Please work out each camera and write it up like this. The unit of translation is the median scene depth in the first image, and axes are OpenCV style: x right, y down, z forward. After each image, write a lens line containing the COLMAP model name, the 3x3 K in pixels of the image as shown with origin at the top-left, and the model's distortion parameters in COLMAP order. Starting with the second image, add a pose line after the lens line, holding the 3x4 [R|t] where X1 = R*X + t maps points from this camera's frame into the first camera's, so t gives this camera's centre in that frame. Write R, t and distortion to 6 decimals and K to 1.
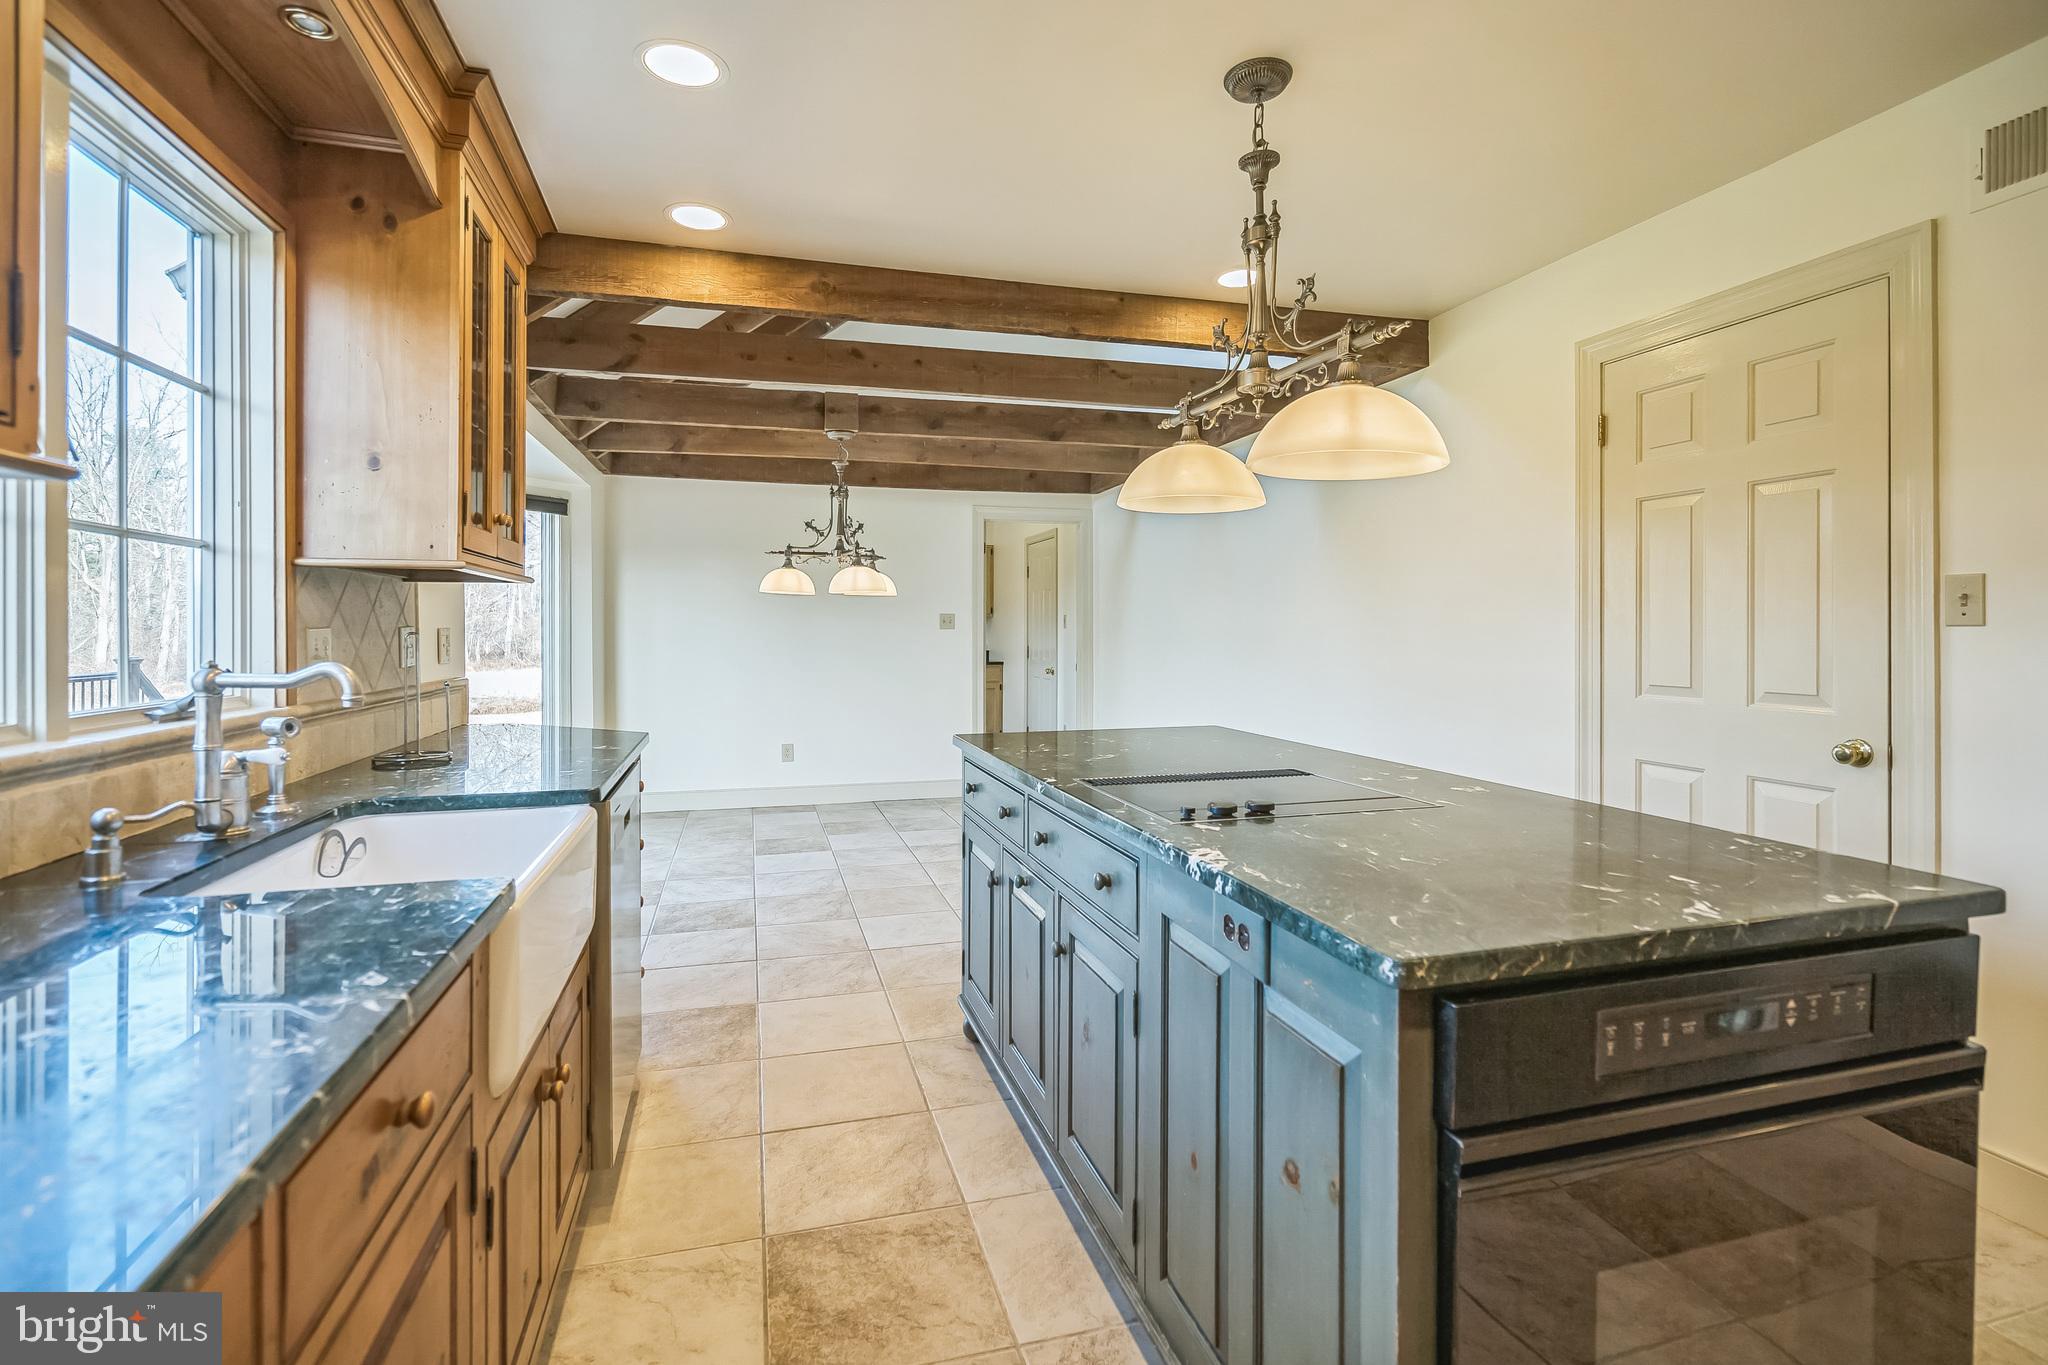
lens RADIAL K [[940.6, 0, 1016.3], [0, 940.6, 623.6], [0, 0, 1]] dist [0.000466, 0.001095]
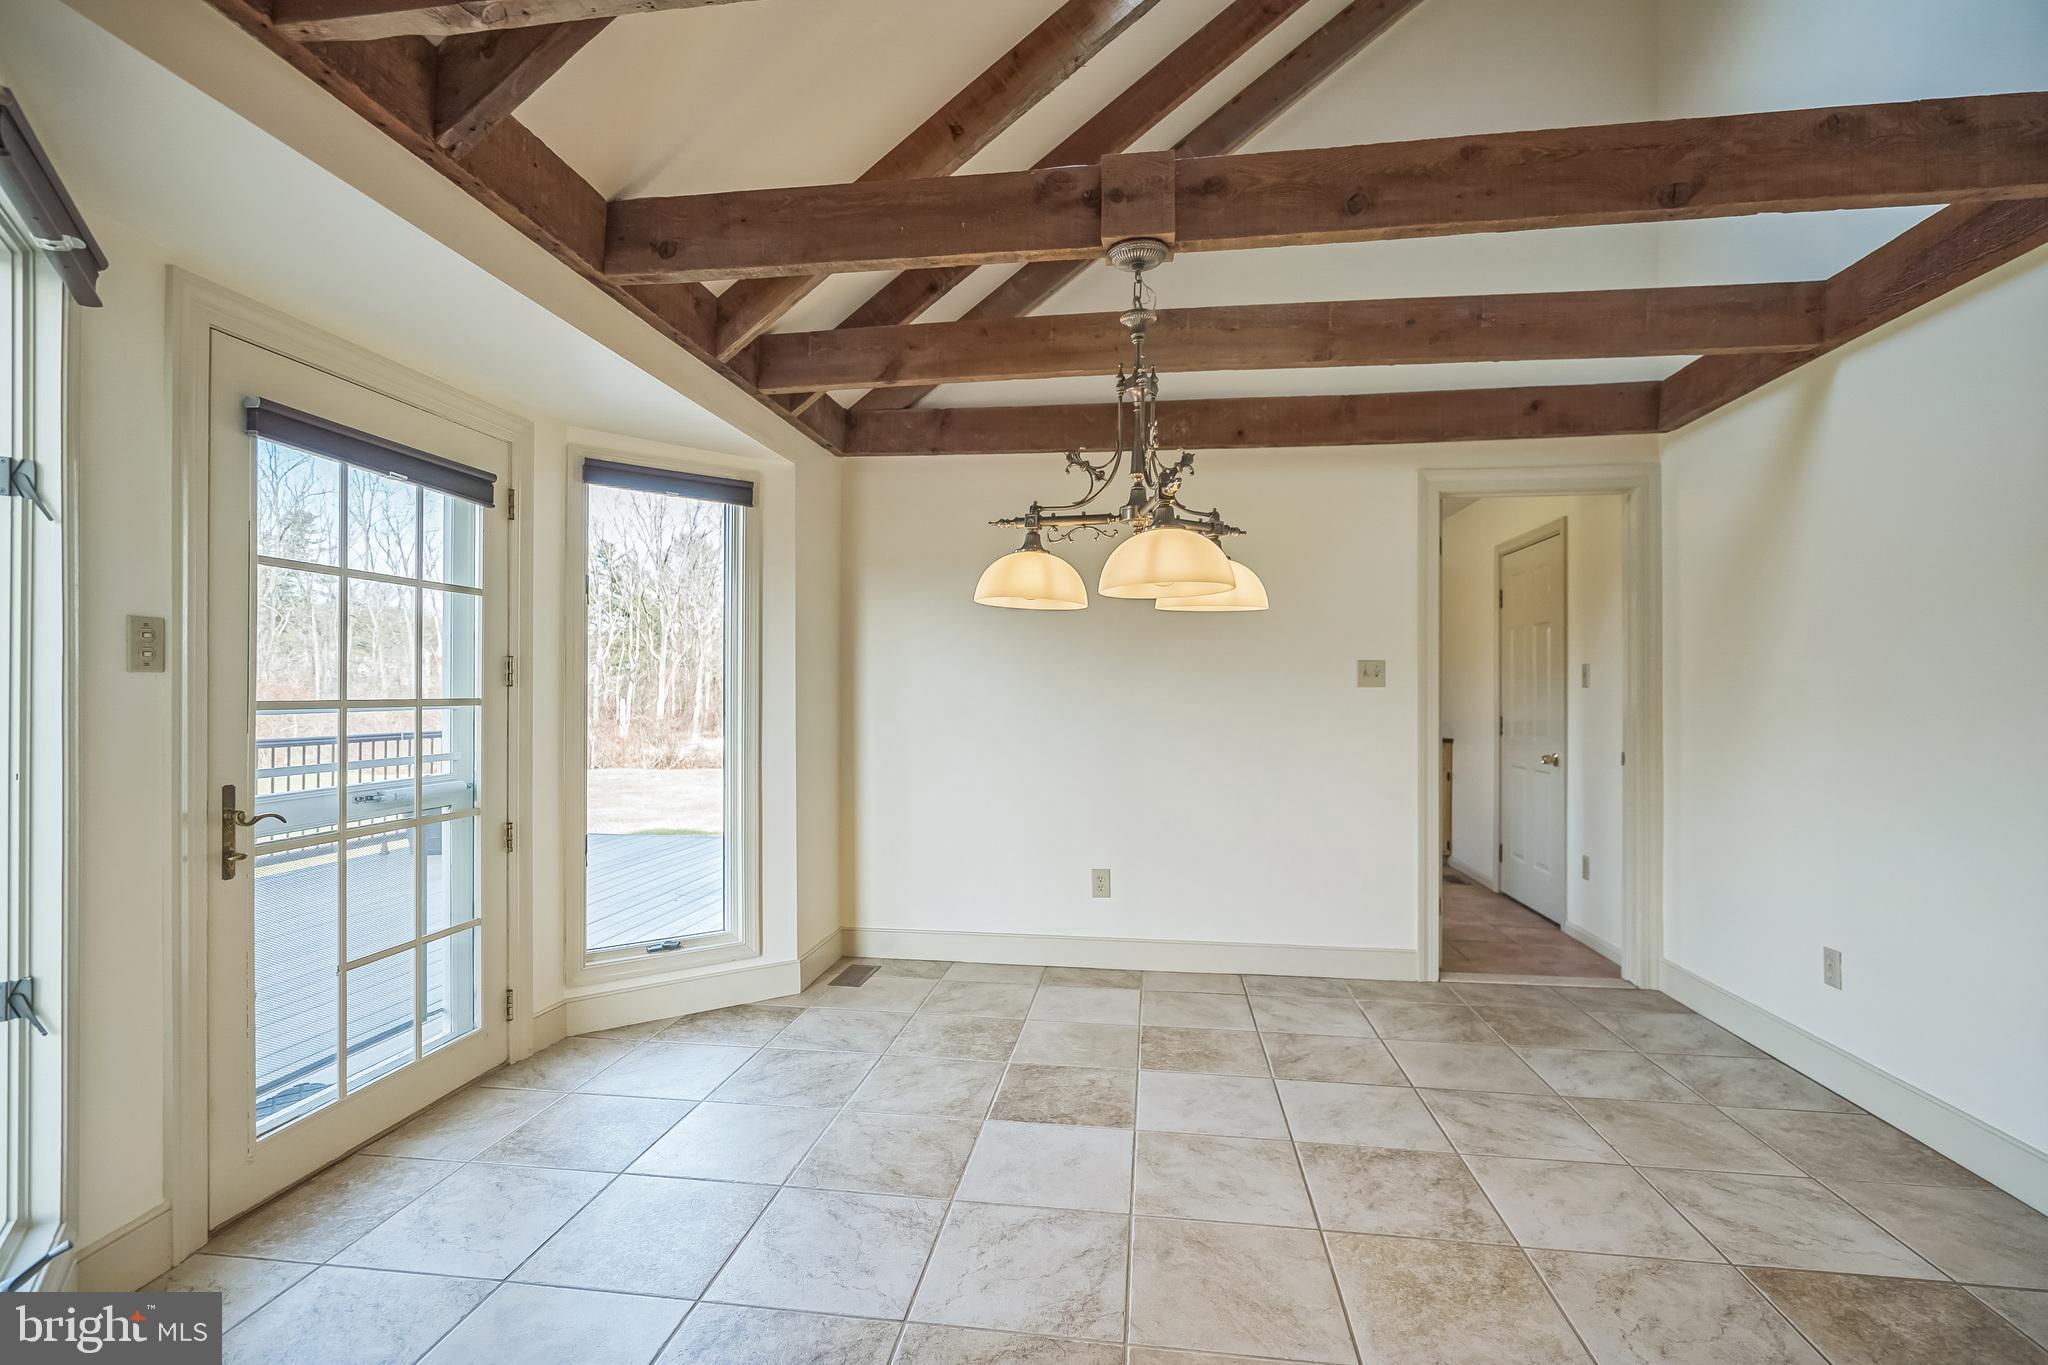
lens RADIAL K [[940.6, 0, 1020.0], [0, 940.6, 678.8], [0, 0, 1]] dist [0.000466, 0.001095]
pose [[0.915428, -0.002101, -0.402475, -0.049164], [-0.001880, 0.999953, -0.009496, 0.008822], [0.402476, 0.009450, 0.915382, 0.490905]]
